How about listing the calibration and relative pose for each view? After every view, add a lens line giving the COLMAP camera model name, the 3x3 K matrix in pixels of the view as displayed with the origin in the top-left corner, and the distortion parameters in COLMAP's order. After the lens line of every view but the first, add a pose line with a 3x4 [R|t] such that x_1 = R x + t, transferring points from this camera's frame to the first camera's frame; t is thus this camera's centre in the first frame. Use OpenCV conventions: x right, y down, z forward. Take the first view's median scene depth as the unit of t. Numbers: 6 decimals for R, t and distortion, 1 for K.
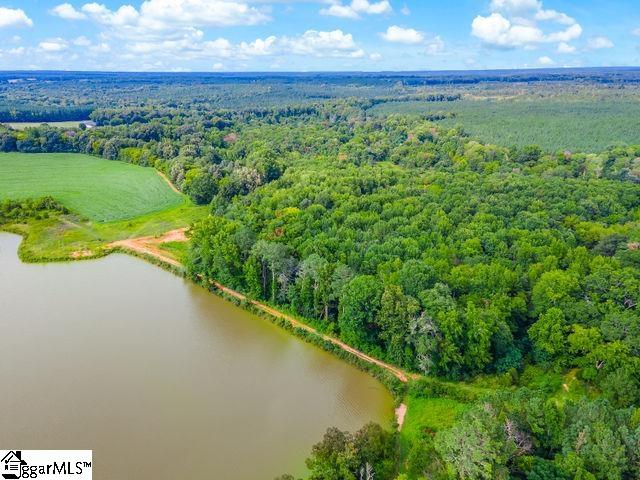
lens RADIAL K [[457.9, 0, 323.3], [0, 457.9, 237.6], [0, 0, 1]] dist [0.028659, 0.031155]
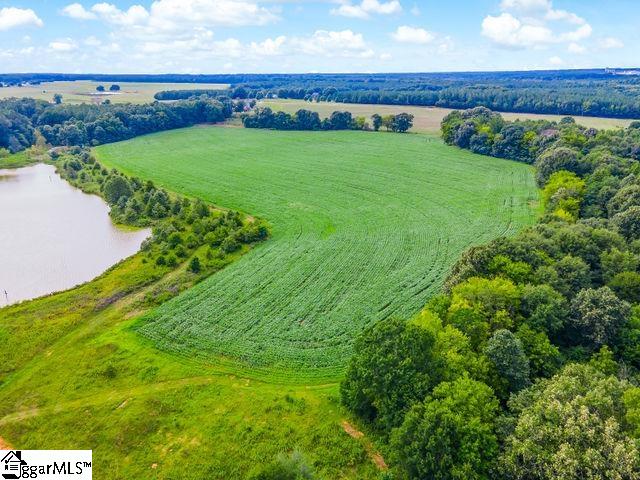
lens RADIAL K [[457.9, 0, 321.7], [0, 457.9, 239.4], [0, 0, 1]] dist [0.028659, 0.031155]
pose [[0.311459, 0.324401, -0.893173, -0.042995], [-0.318999, 0.921075, 0.223296, -0.142296], [0.895116, 0.215373, 0.390360, 0.546776]]
